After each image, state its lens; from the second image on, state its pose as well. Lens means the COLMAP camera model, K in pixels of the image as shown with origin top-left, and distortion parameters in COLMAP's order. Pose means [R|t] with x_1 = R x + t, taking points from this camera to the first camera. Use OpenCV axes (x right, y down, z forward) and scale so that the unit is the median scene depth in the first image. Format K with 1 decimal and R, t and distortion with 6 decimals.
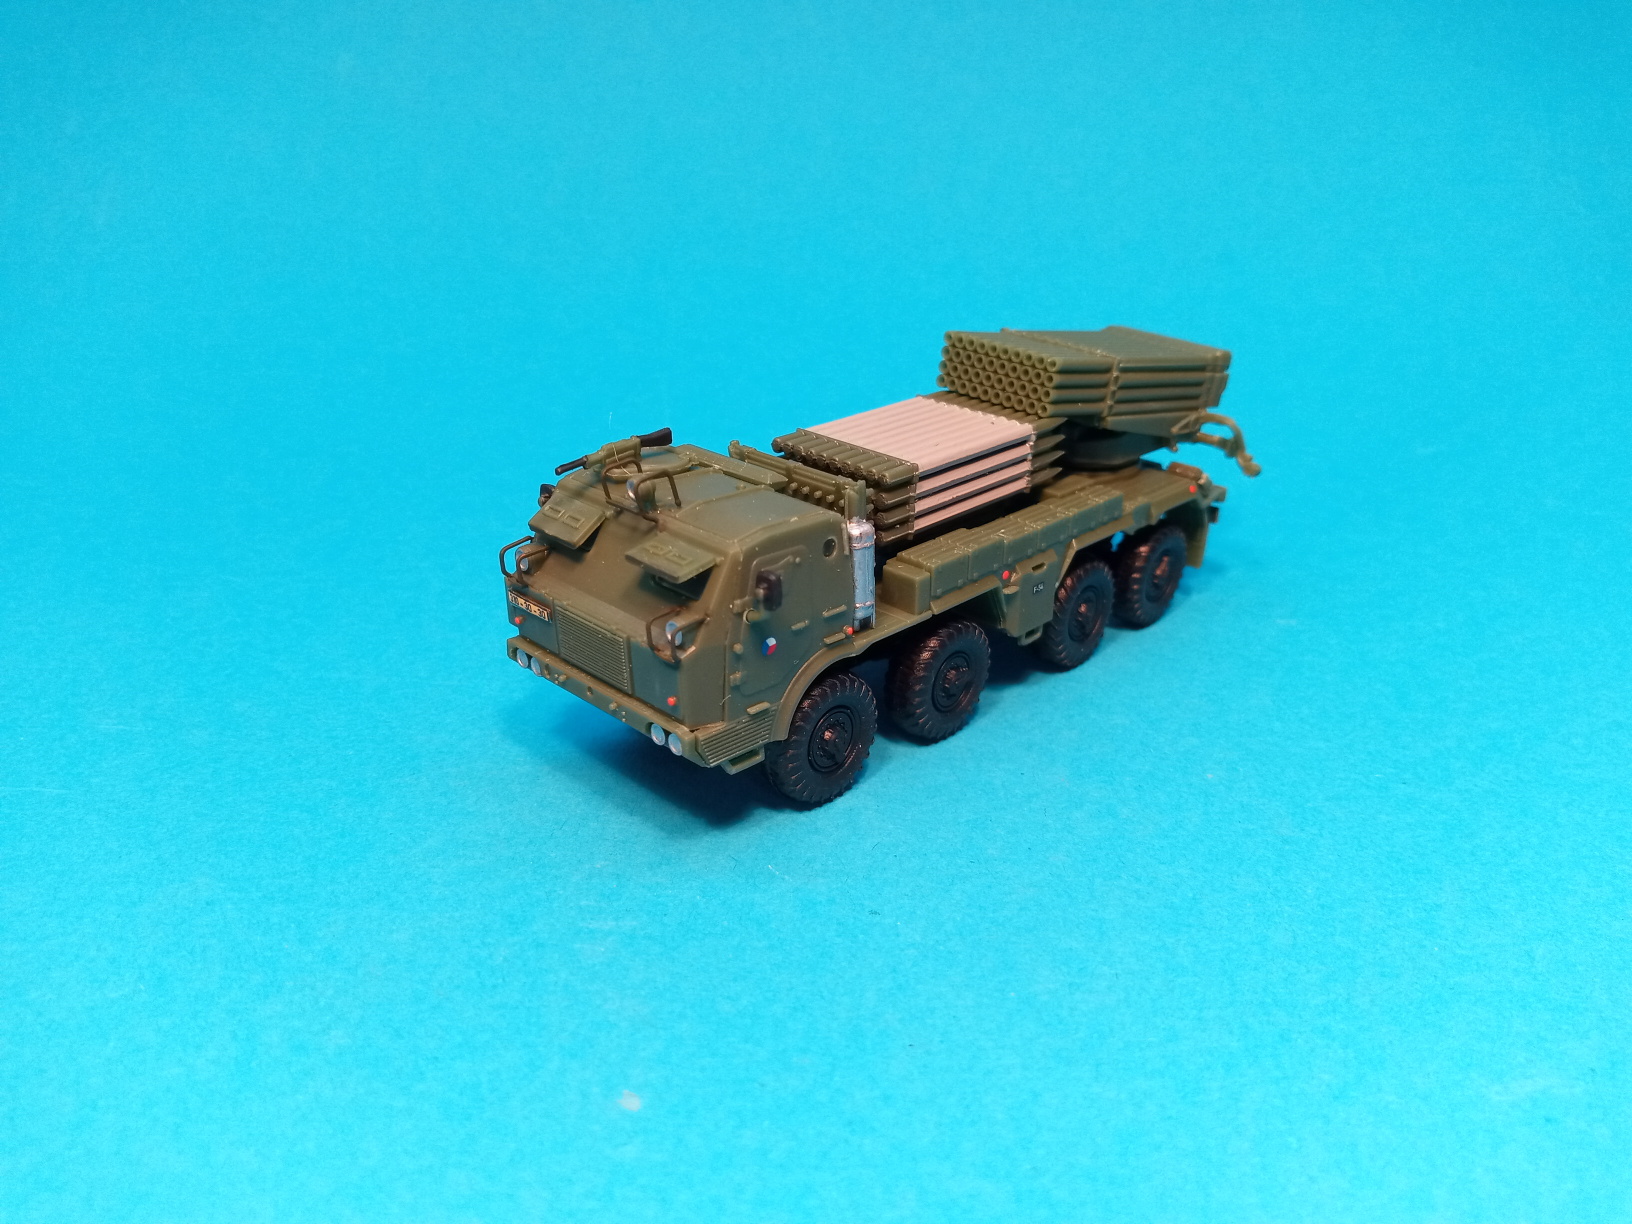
lens RADIAL K [[1357.4, 0, 816.0], [0, 1357.4, 612.0], [0, 0, 1]] dist [0.000144, -0.017606]
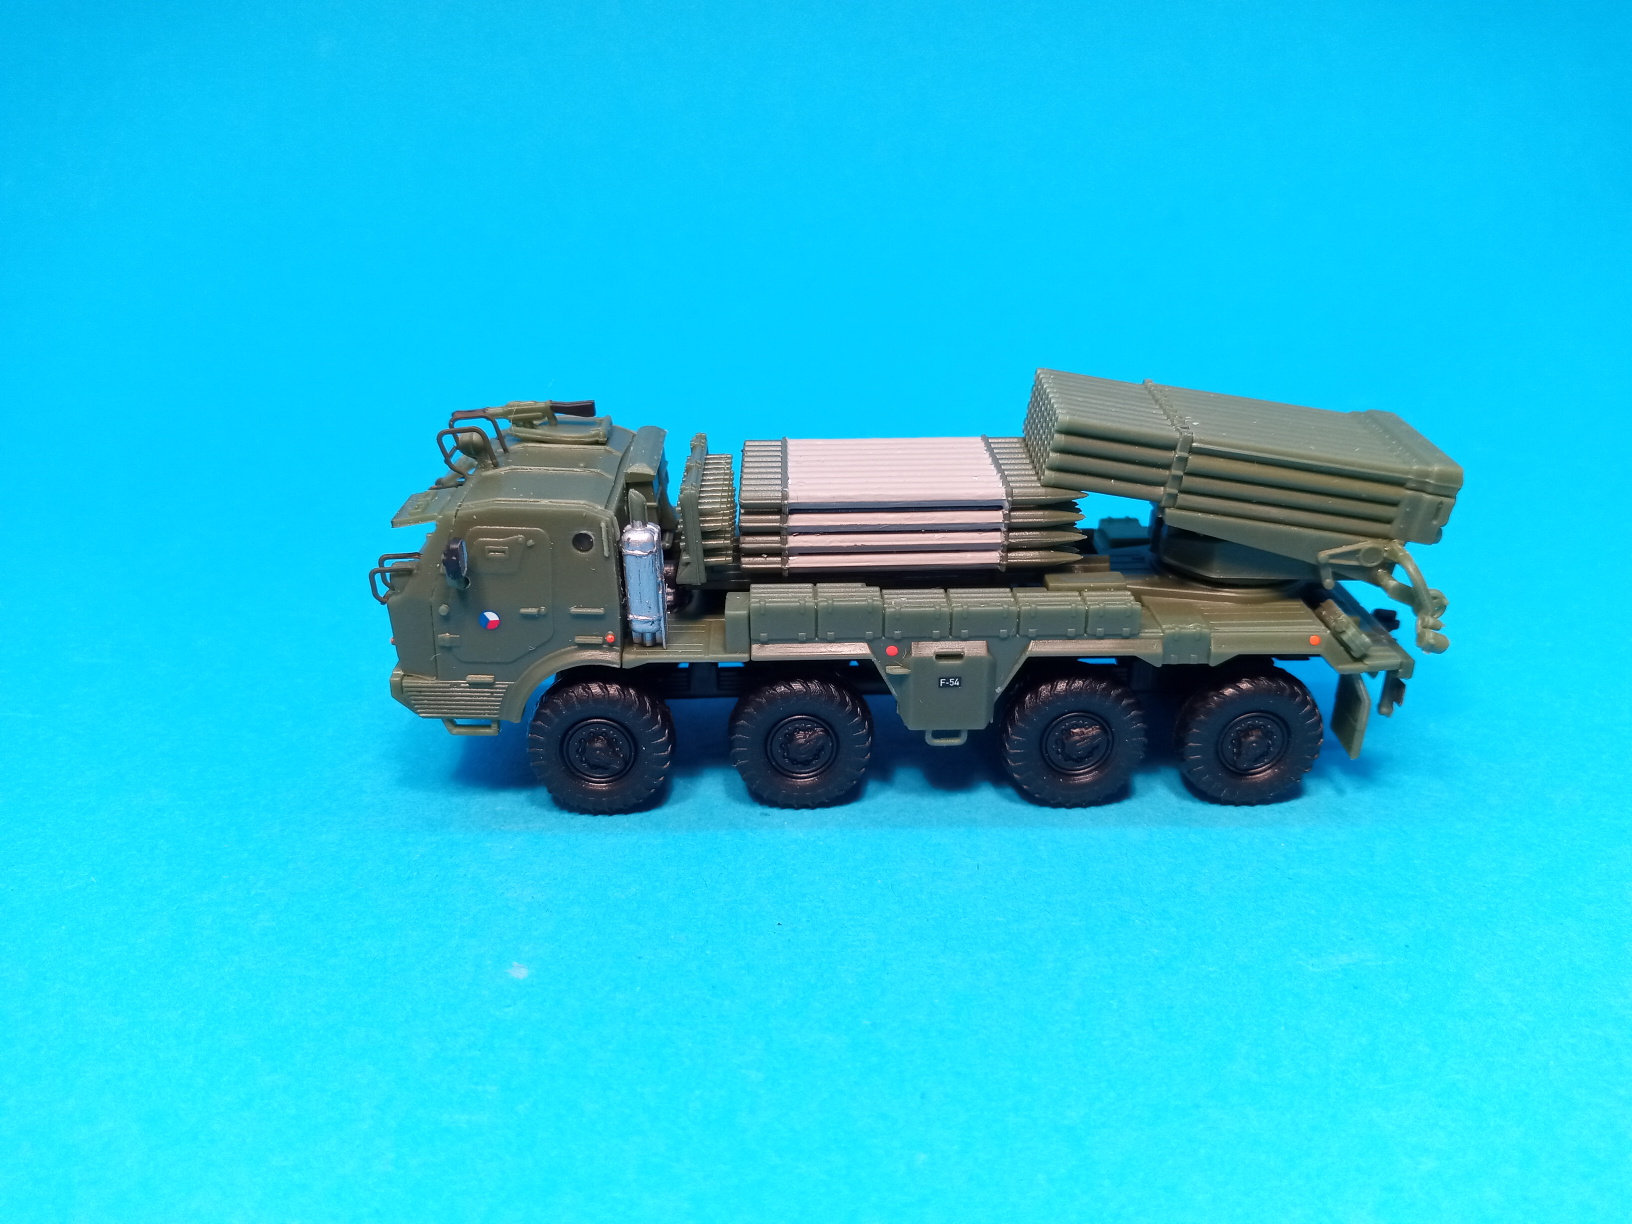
lens RADIAL K [[1357.4, 0, 816.0], [0, 1357.4, 612.0], [0, 0, 1]] dist [0.000144, -0.017606]
pose [[0.720750, 0.266929, -0.639740, 0.906879], [-0.277823, 0.956757, 0.086199, -0.155386], [0.635085, 0.115607, 0.763742, 0.470713]]
